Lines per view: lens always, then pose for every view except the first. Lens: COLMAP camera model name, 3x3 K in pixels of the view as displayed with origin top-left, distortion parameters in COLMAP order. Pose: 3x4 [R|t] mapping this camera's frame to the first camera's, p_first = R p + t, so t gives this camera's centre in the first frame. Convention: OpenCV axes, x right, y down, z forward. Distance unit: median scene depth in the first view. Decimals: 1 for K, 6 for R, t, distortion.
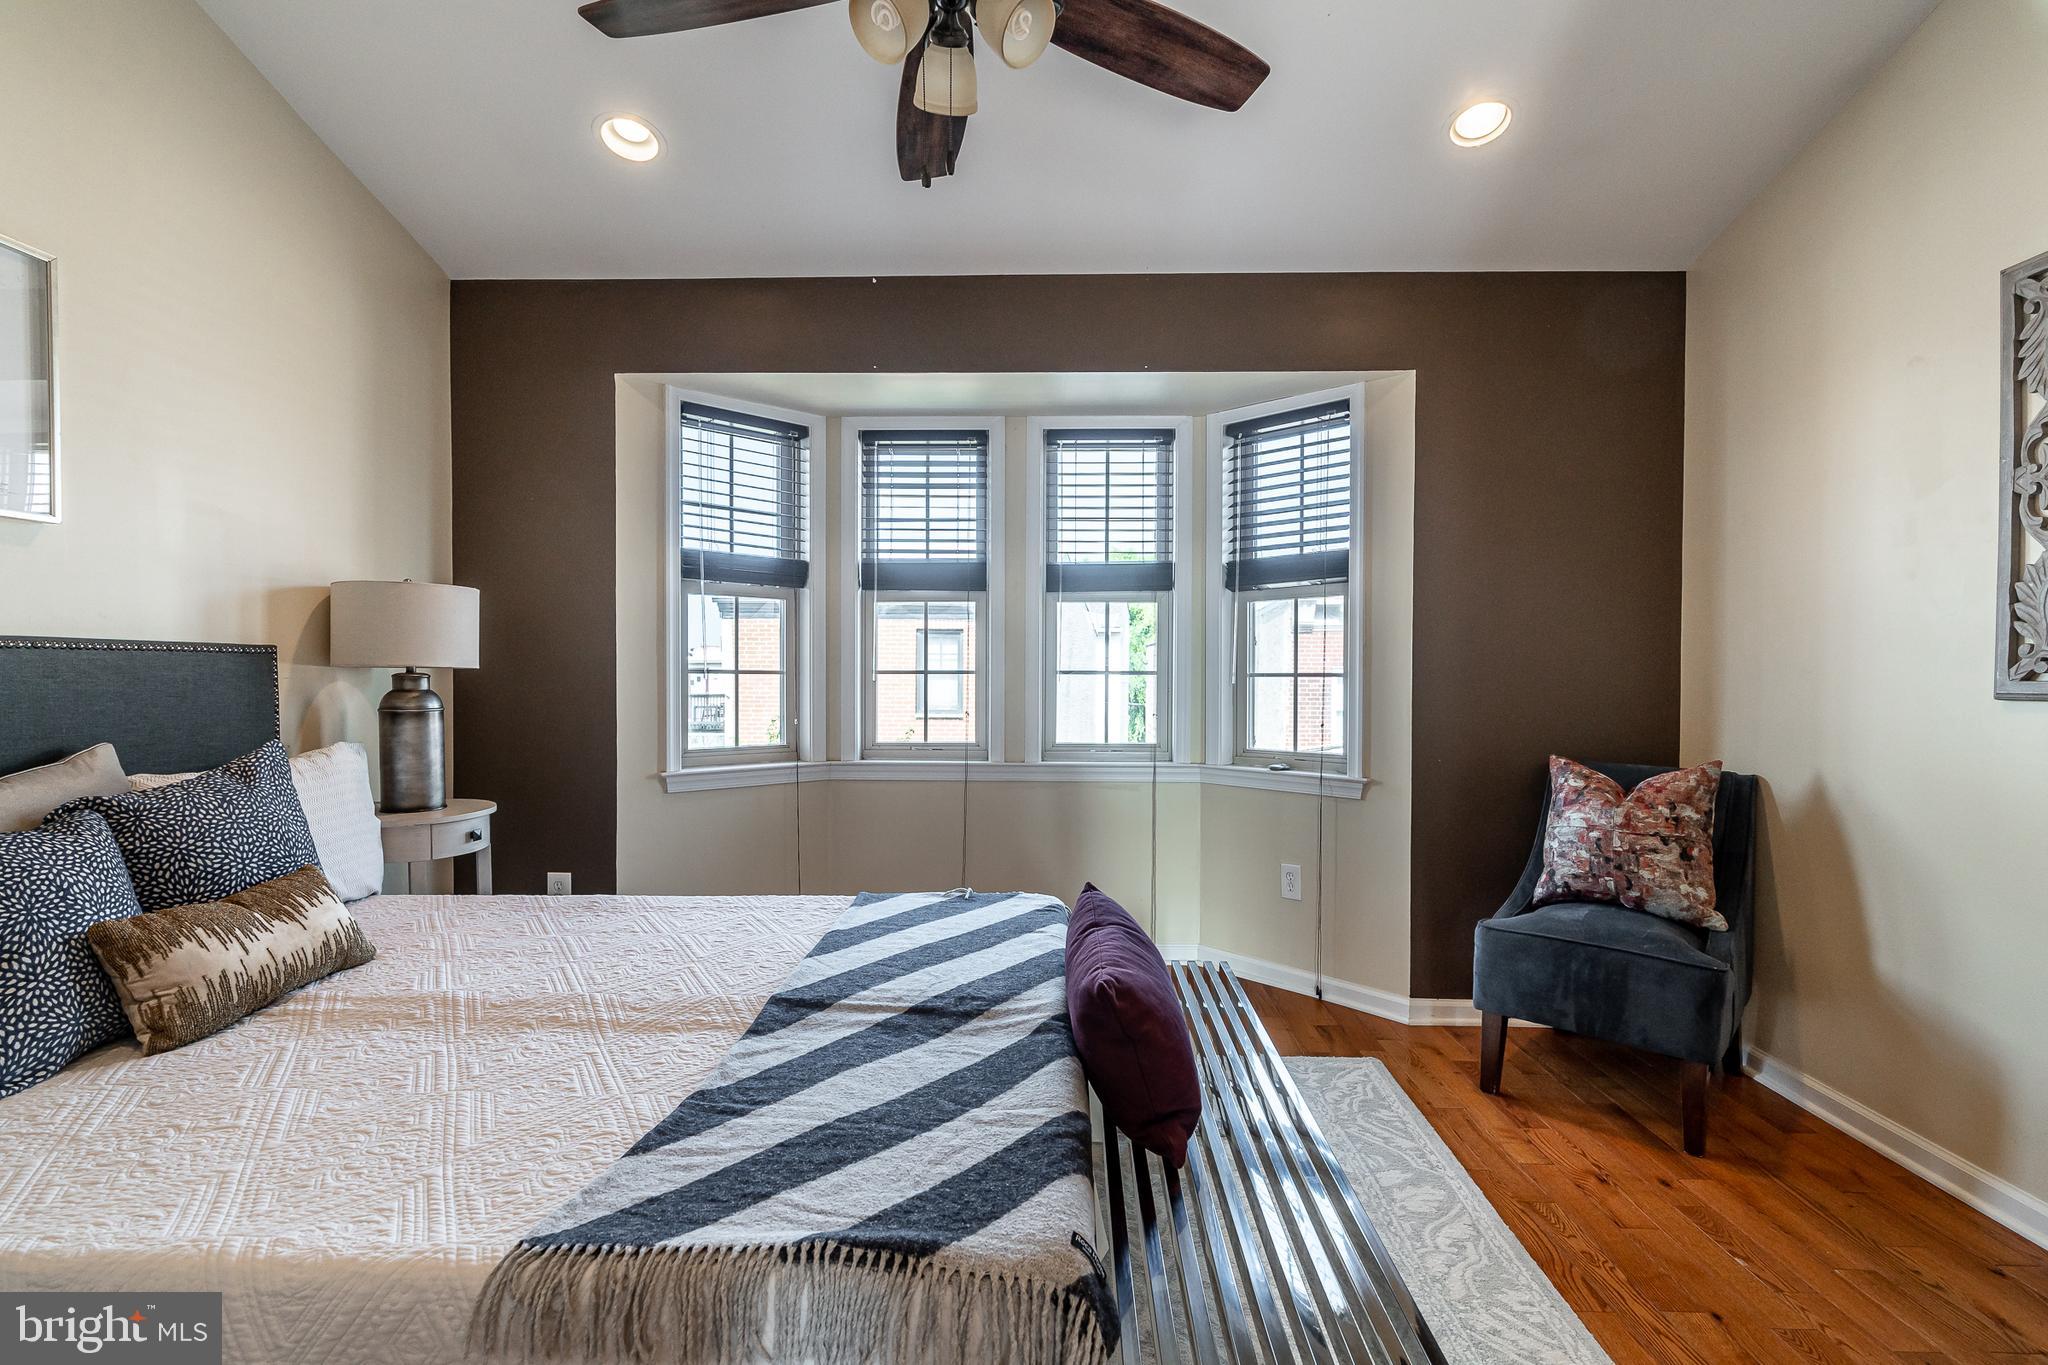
lens RADIAL K [[986.1, 0, 1021.6], [0, 986.1, 685.8], [0, 0, 1]] dist [-0.001110, -0.000281]
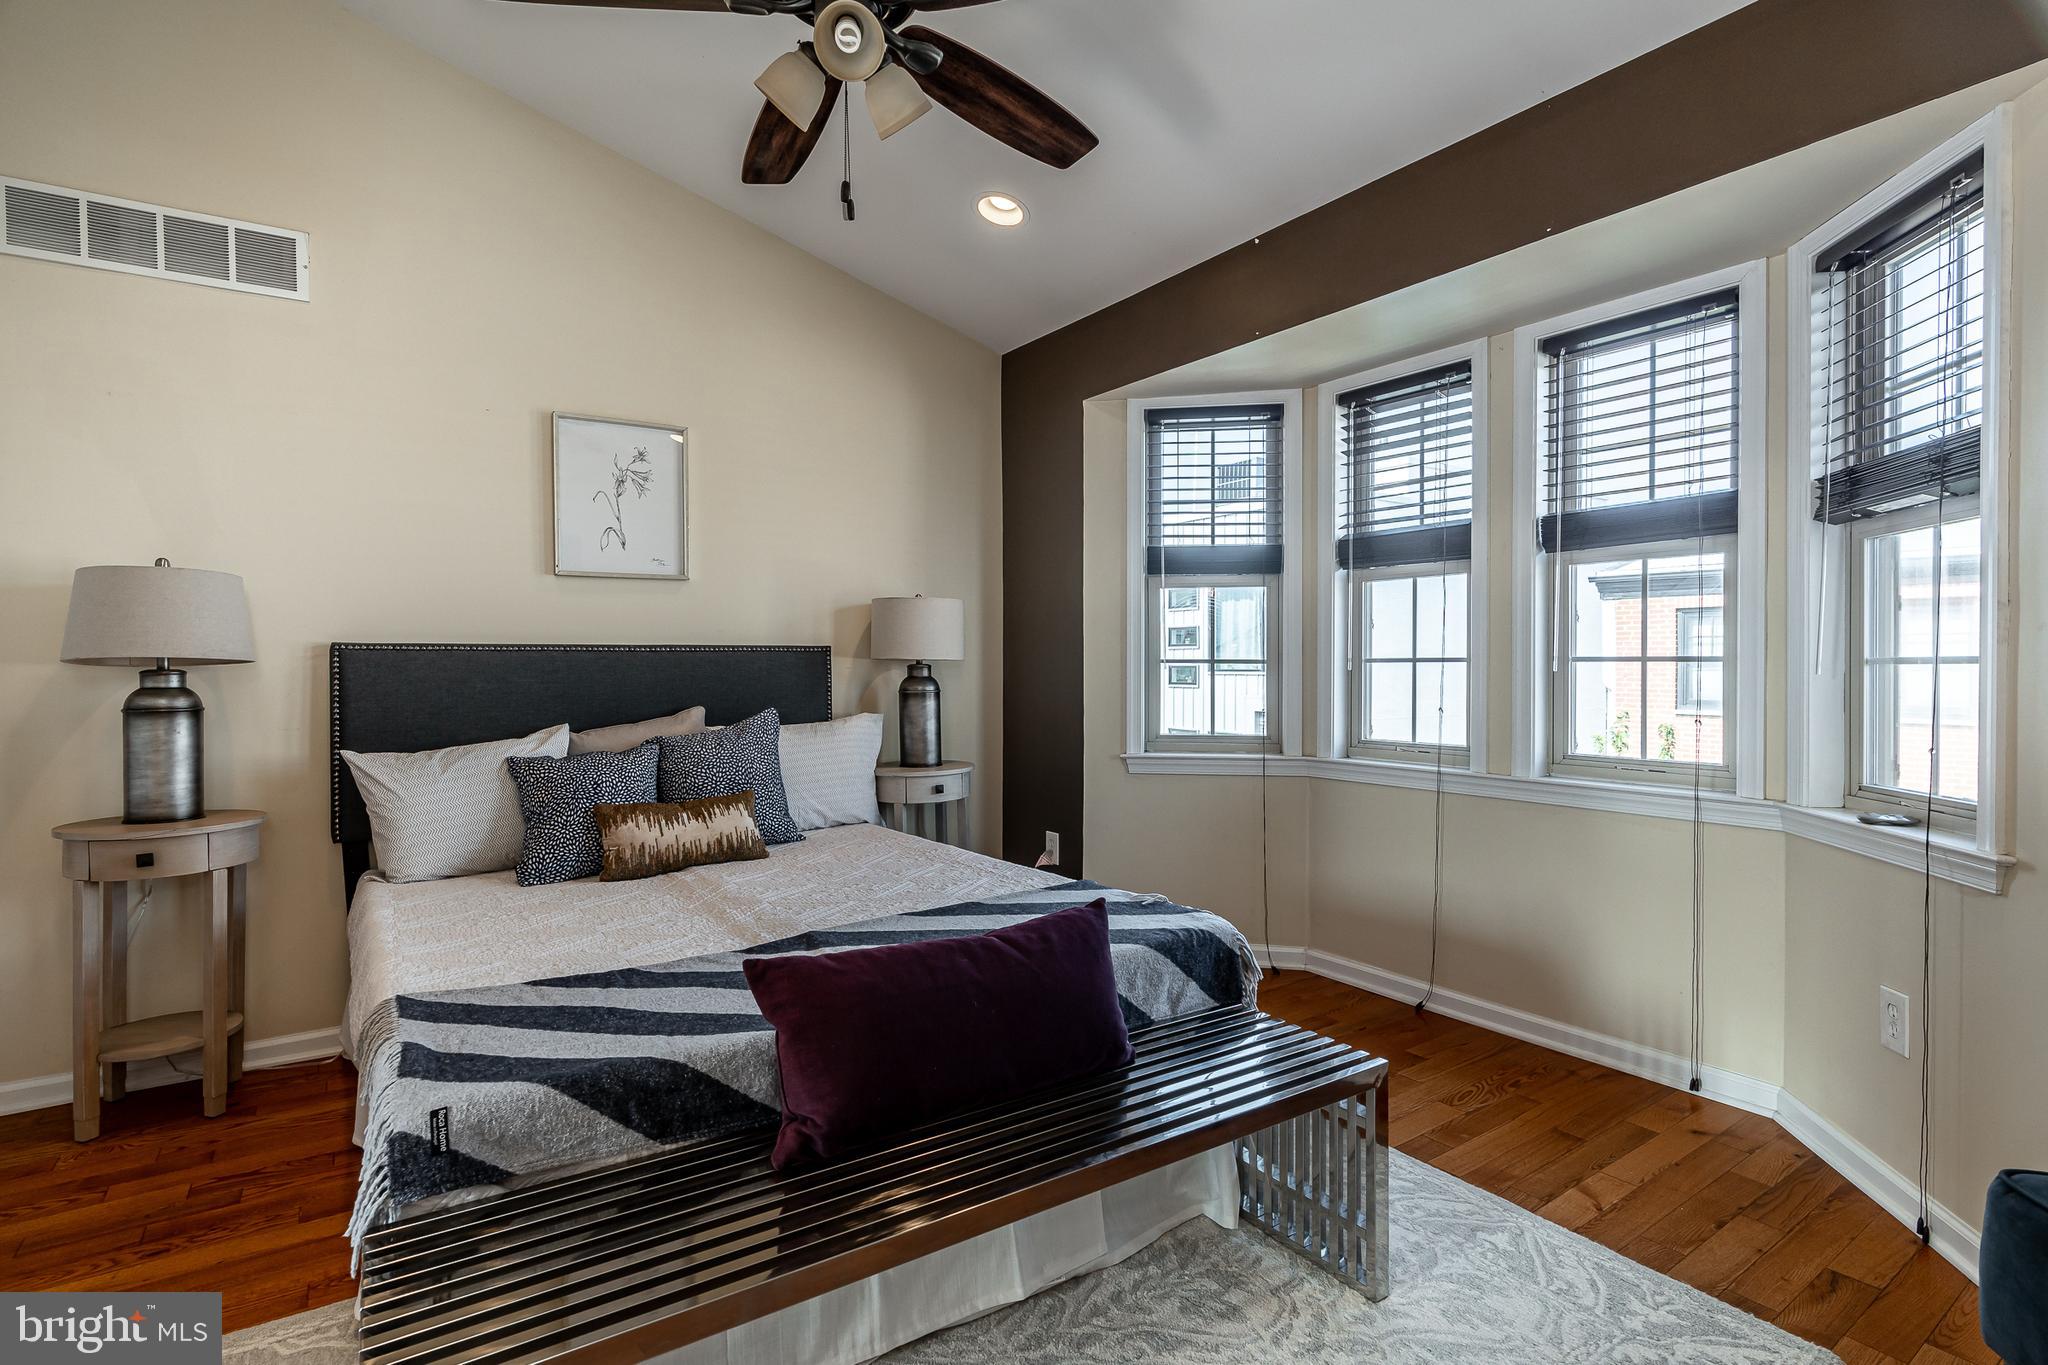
lens RADIAL K [[986.1, 0, 1021.6], [0, 986.1, 685.8], [0, 0, 1]] dist [-0.001110, -0.000281]
pose [[0.591773, 0.012152, -0.806013, 0.414500], [-0.005441, 0.999924, 0.011081, 0.000409], [0.806086, -0.002171, 0.591794, 0.238395]]
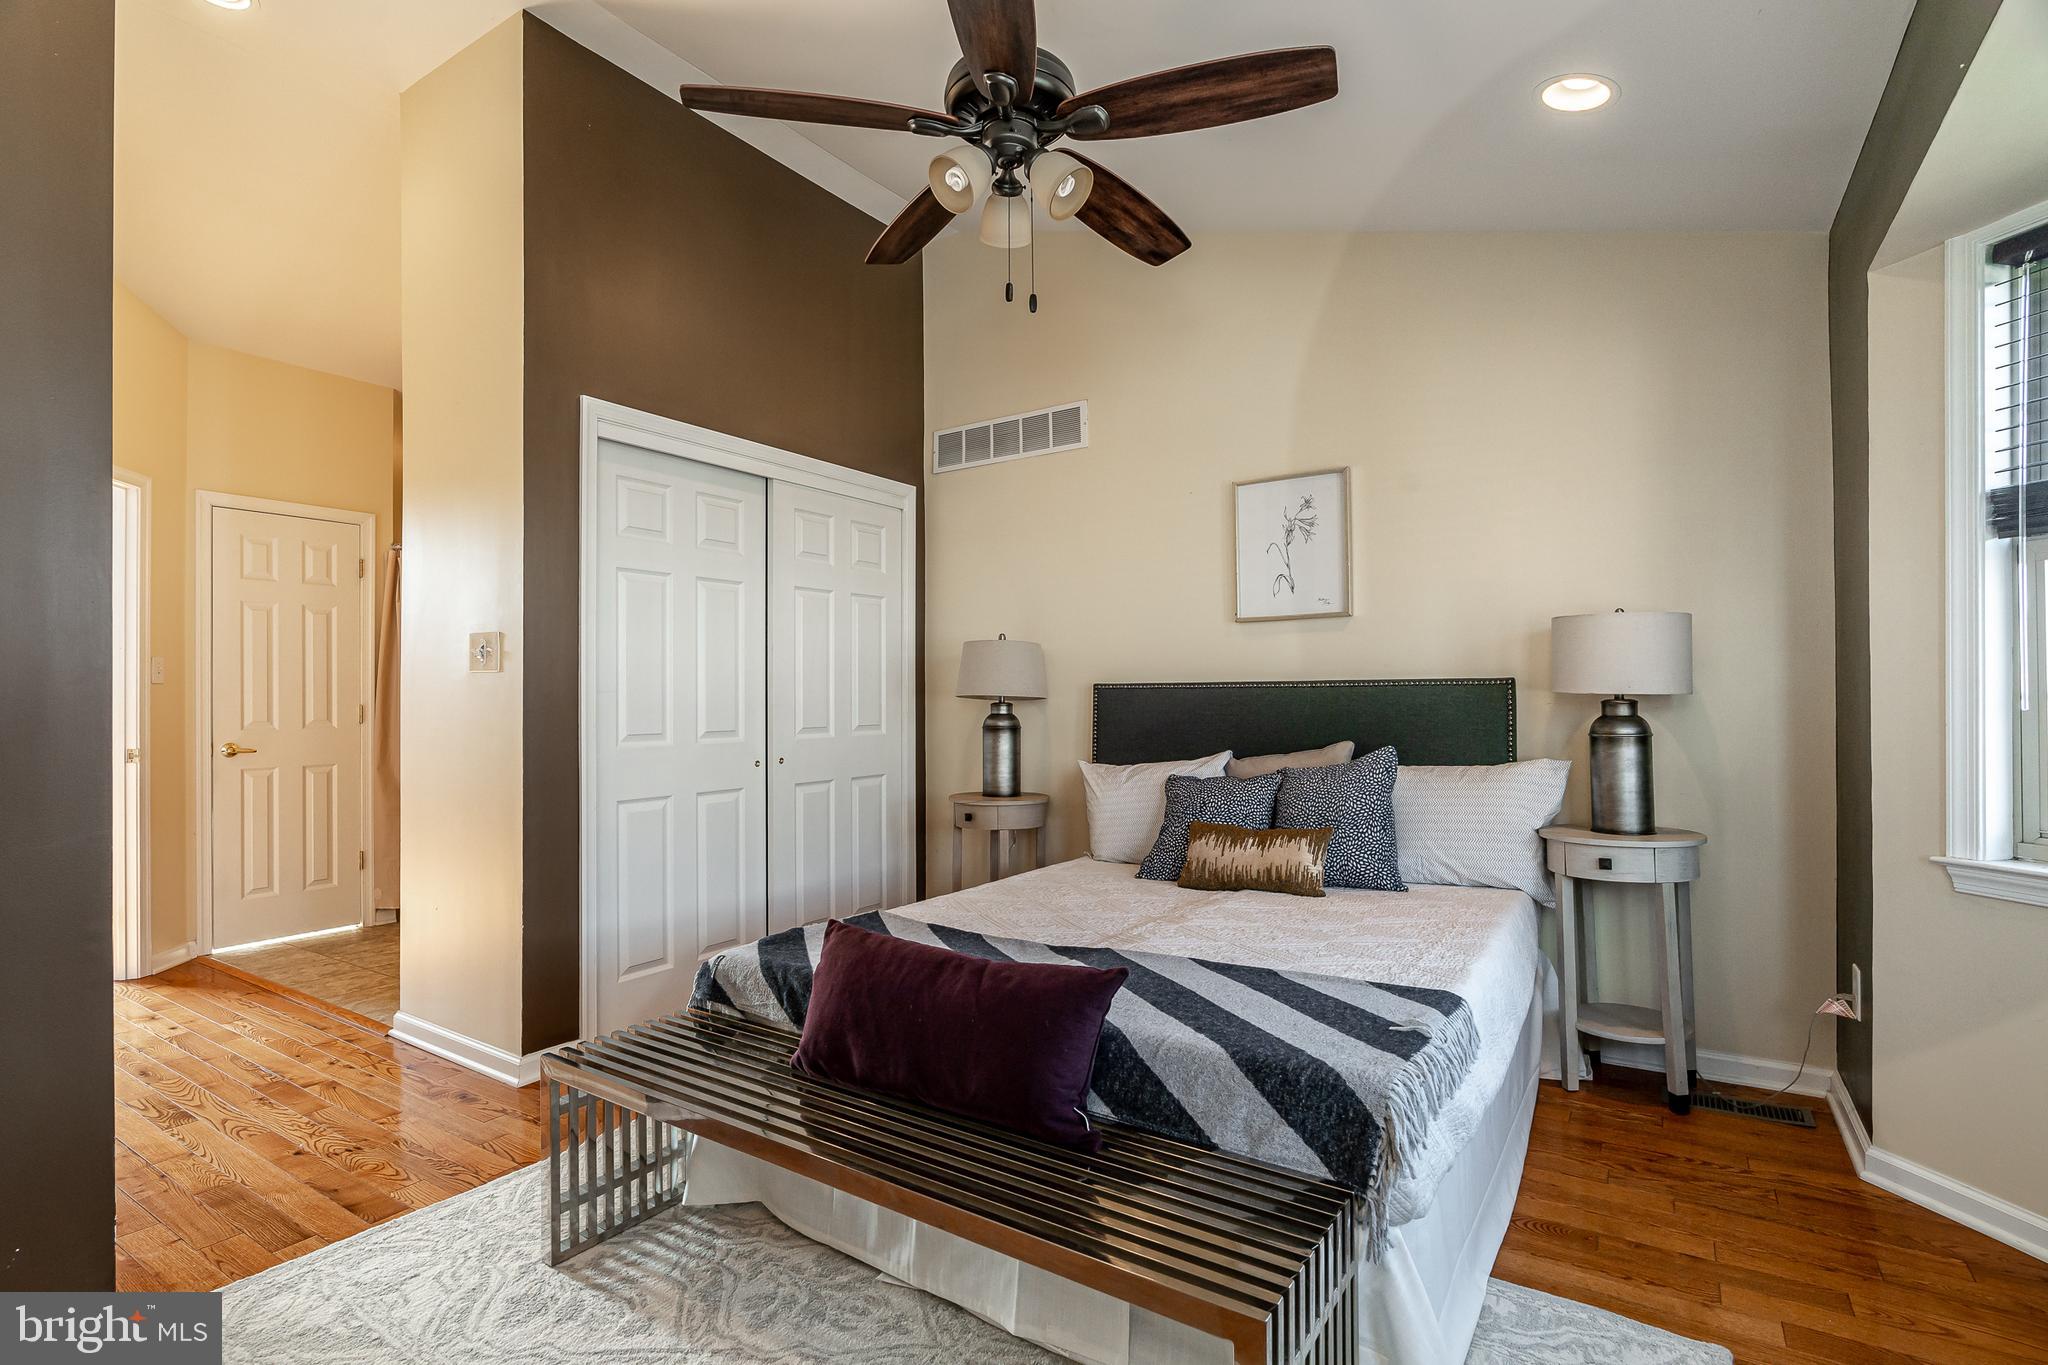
lens RADIAL K [[982.5, 0, 1023.3], [0, 982.5, 701.6], [0, 0, 1]] dist [-0.000440, -0.000132]
pose [[-0.520566, 0.001507, -0.853820, 0.439648], [-0.009415, 0.999928, 0.007506, -0.009719], [0.853770, 0.011946, -0.520514, 0.756431]]
